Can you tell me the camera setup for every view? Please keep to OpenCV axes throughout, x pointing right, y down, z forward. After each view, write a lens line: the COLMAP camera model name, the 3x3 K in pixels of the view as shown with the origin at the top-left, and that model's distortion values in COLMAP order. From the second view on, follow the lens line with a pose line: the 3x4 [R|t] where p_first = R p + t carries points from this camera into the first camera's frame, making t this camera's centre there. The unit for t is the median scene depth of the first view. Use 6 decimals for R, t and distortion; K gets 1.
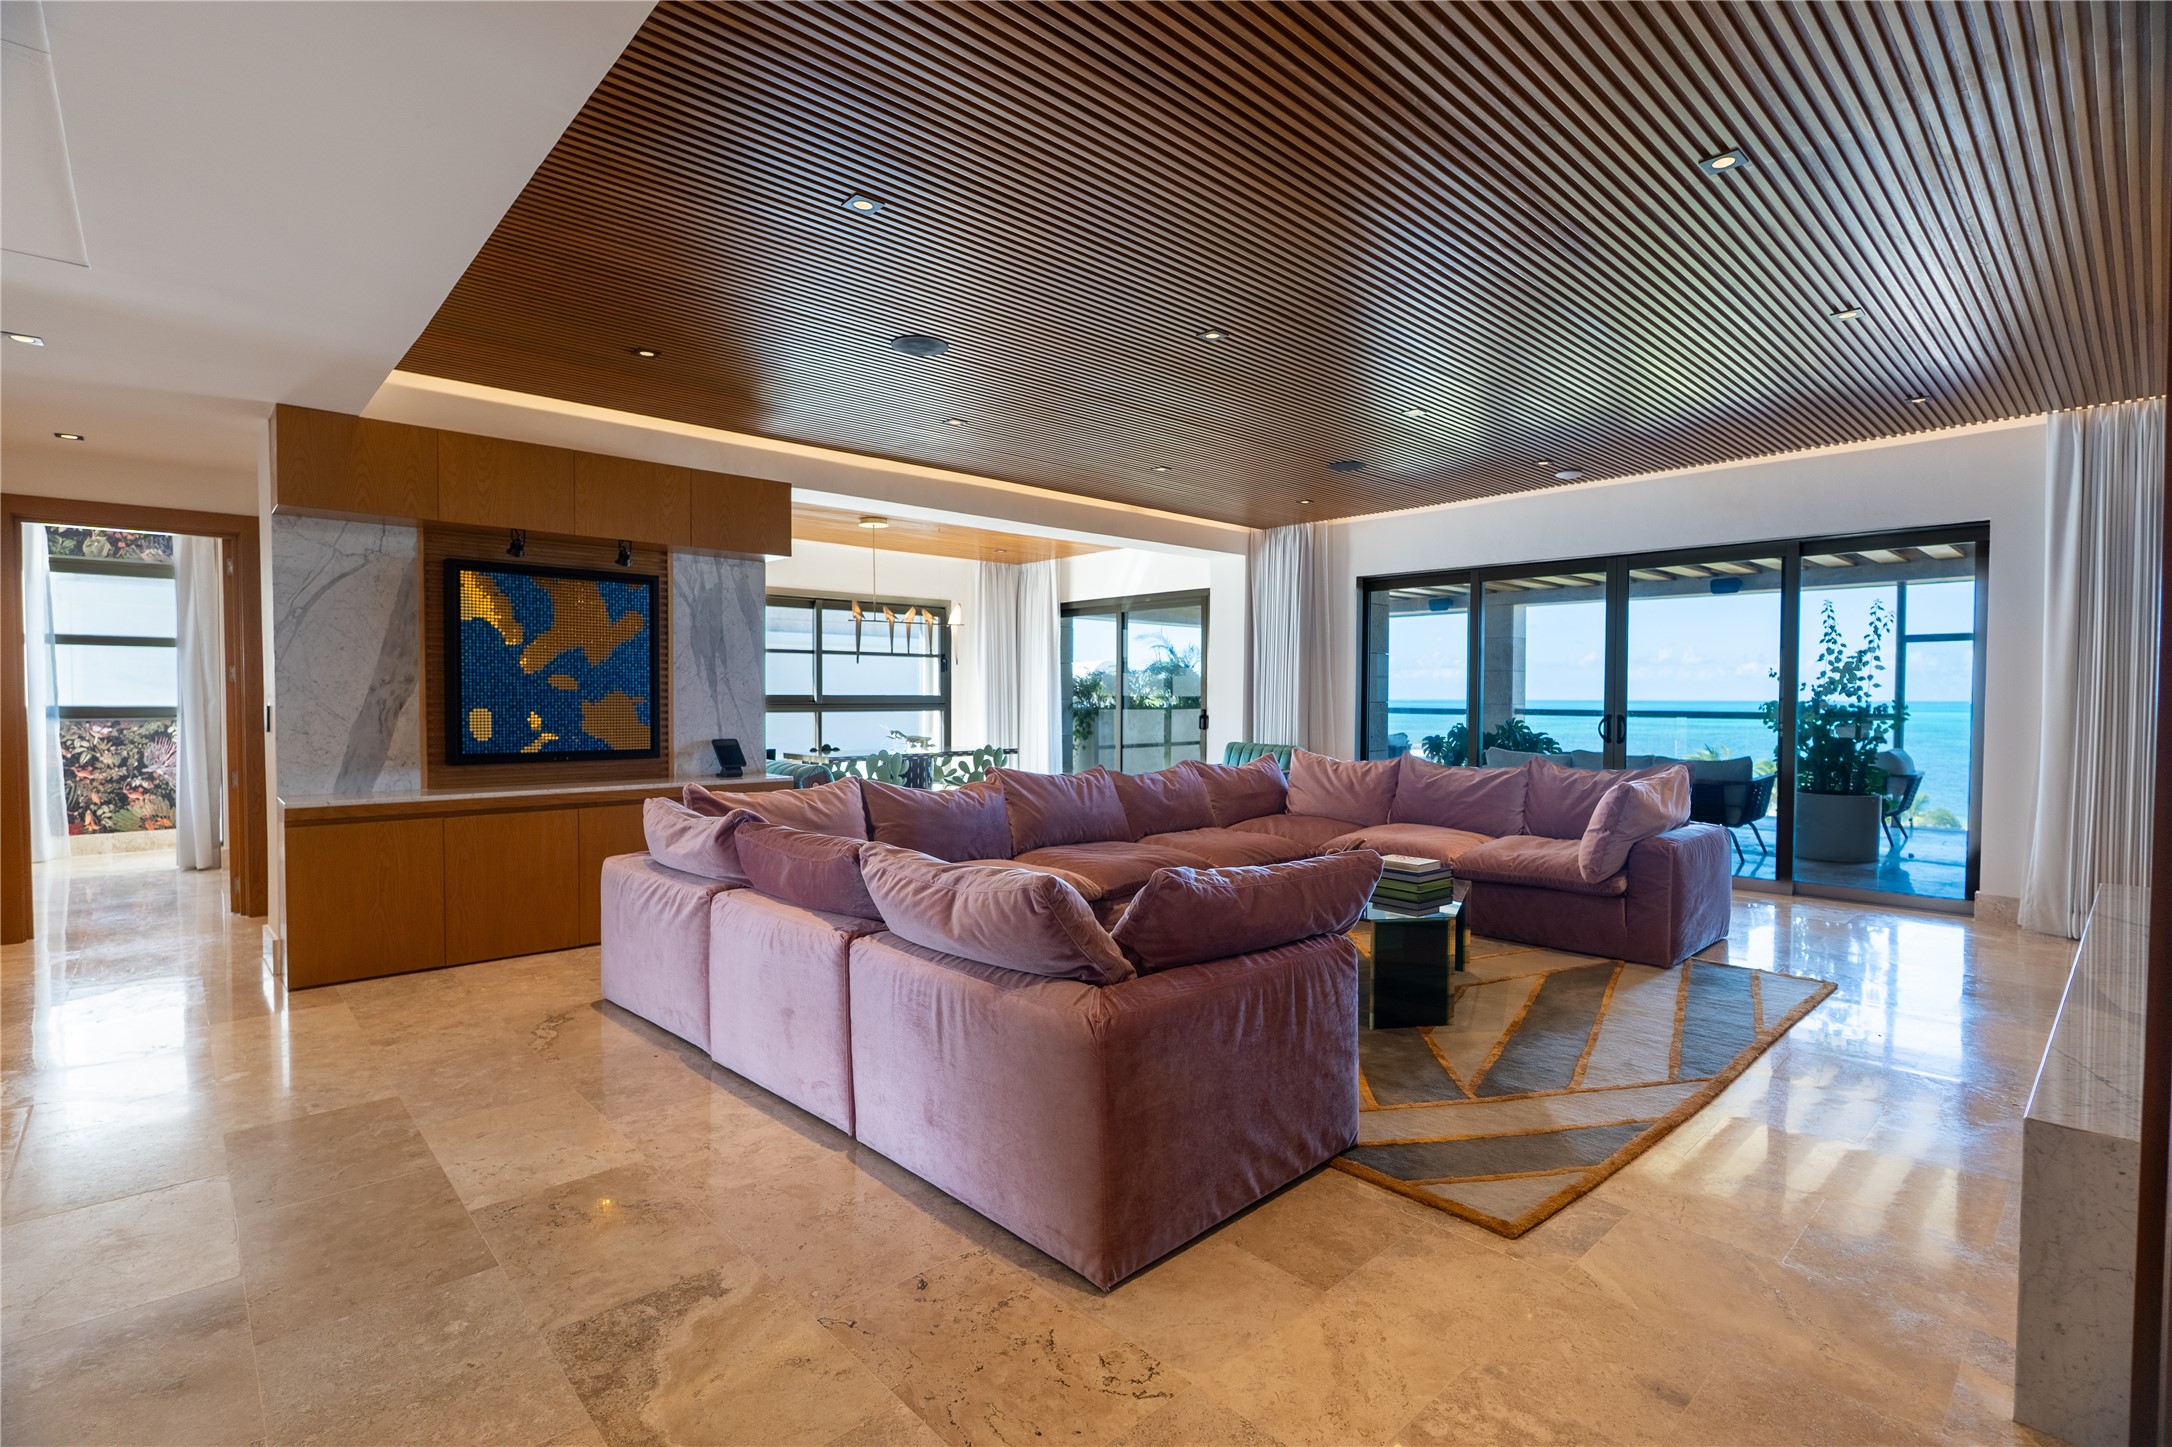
lens RADIAL K [[1001.7, 0, 1098.3], [0, 1001.7, 712.1], [0, 0, 1]] dist [-0.008678, 0.000516]
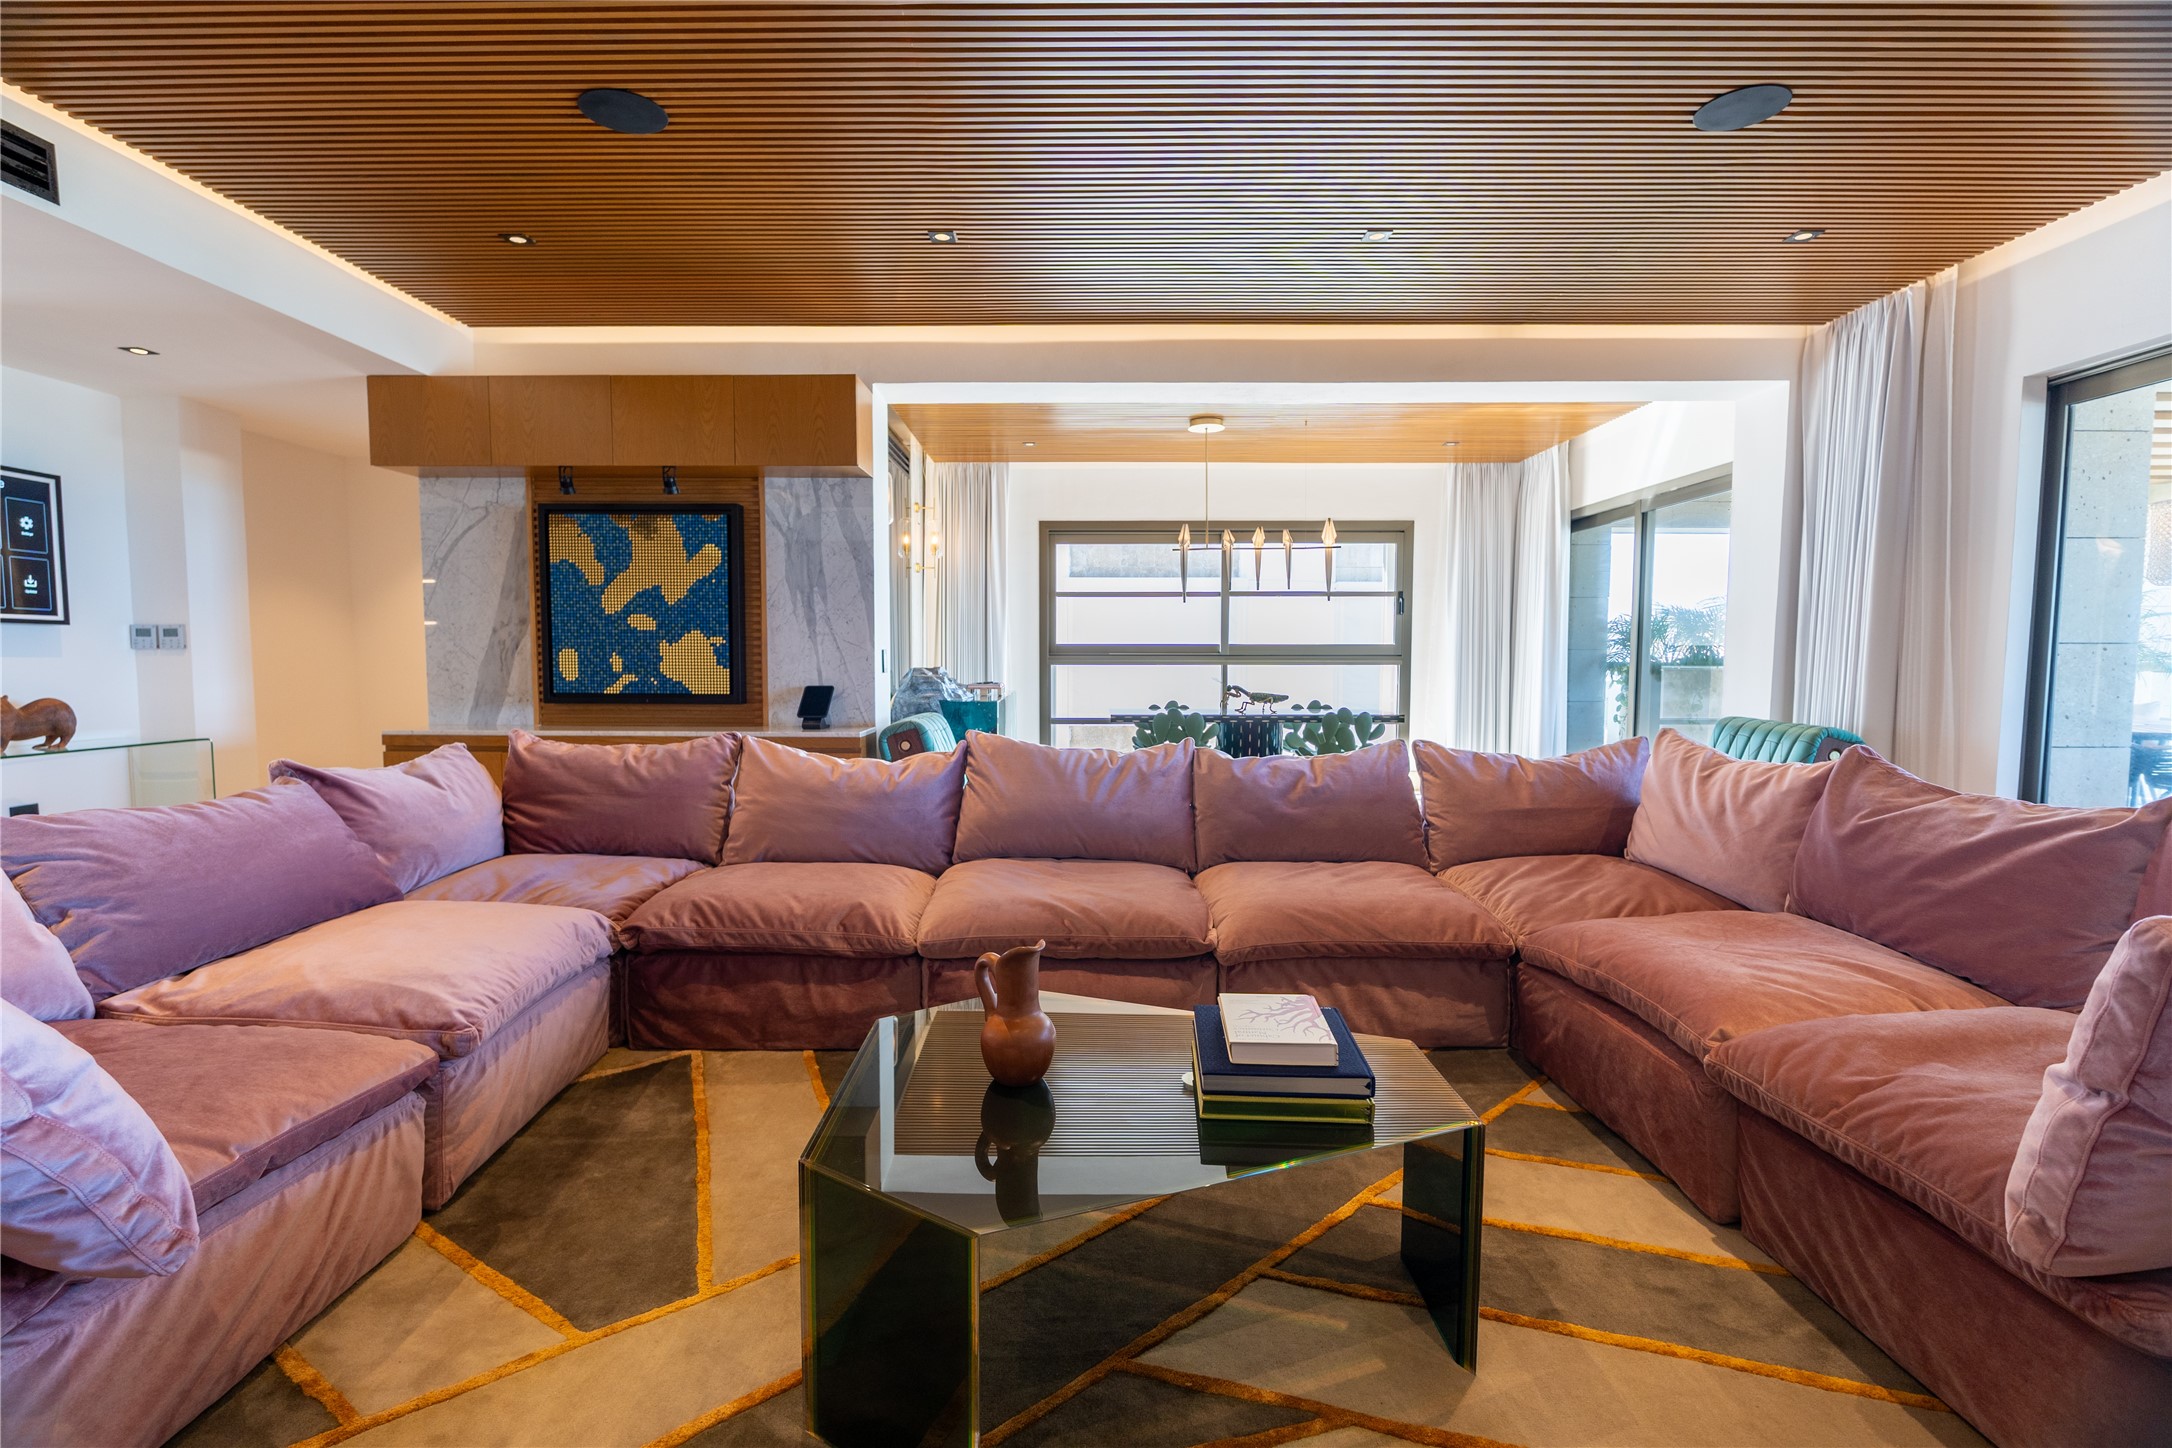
lens RADIAL K [[1001.7, 0, 1065.4], [0, 1001.7, 736.4], [0, 0, 1]] dist [-0.008678, 0.000516]
pose [[0.723641, 0.053119, -0.688129, 0.398498], [-0.010150, 0.997745, 0.066346, 0.011159], [0.690102, -0.041027, 0.722549, 0.523020]]
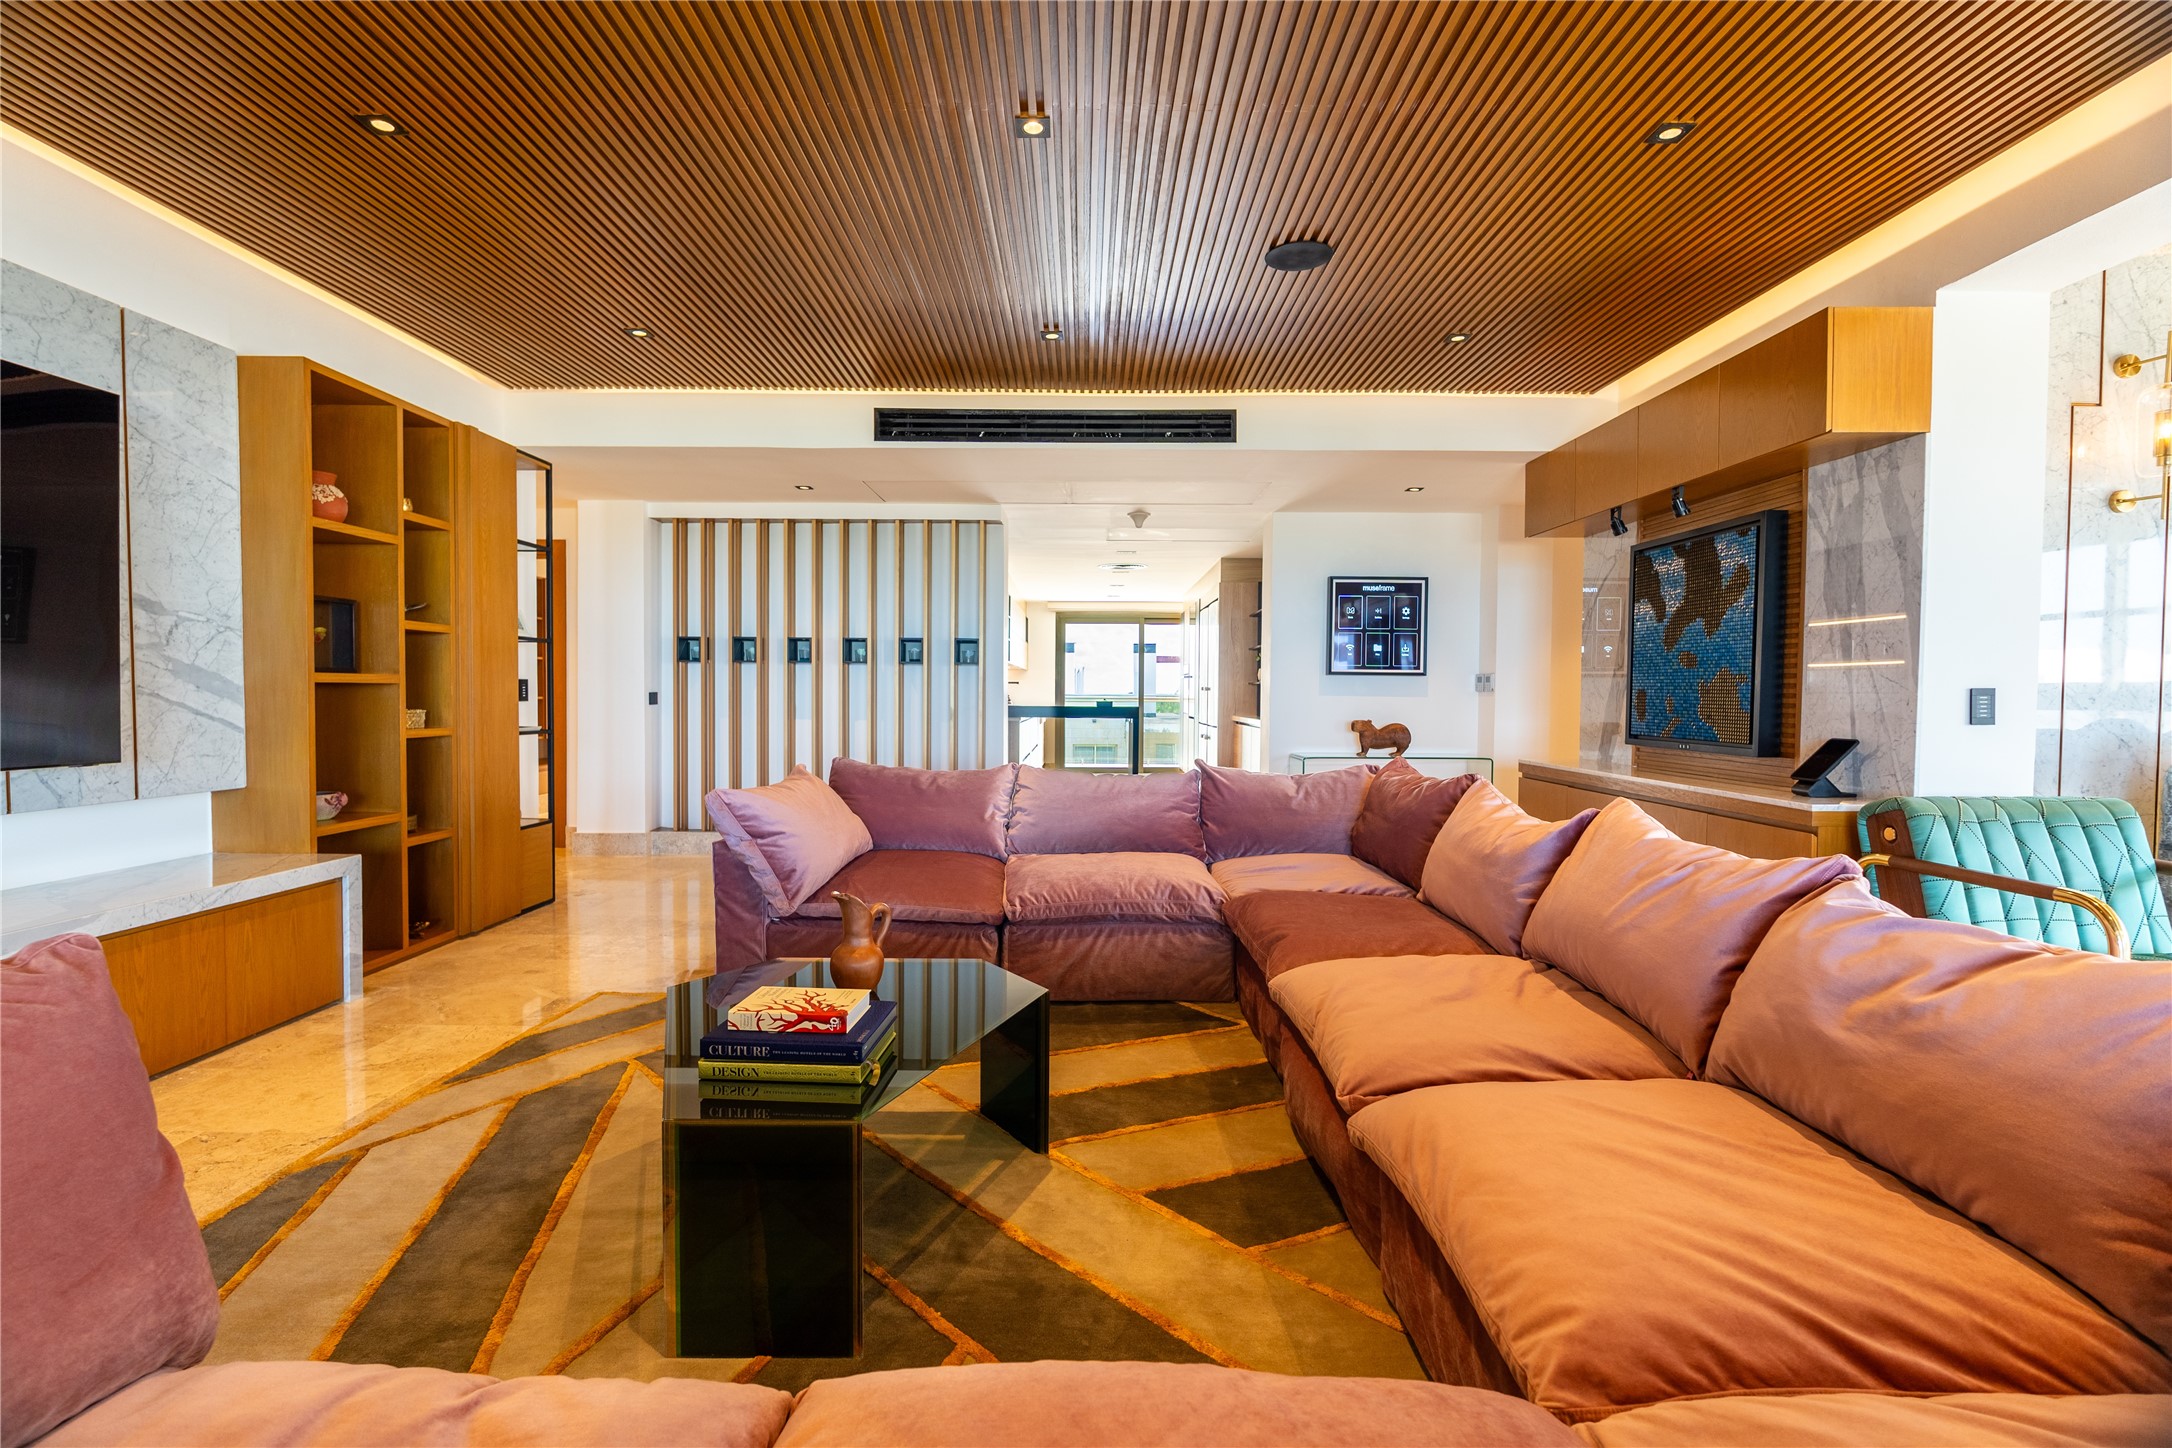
lens RADIAL K [[1001.7, 0, 1079.9], [0, 1001.7, 727.9], [0, 0, 1]] dist [-0.008678, 0.000516]
pose [[-0.684280, 0.016550, -0.729032, 0.430084], [-0.019764, 0.998954, 0.041228, 0.003453], [0.728952, 0.042621, -0.683237, 1.103262]]
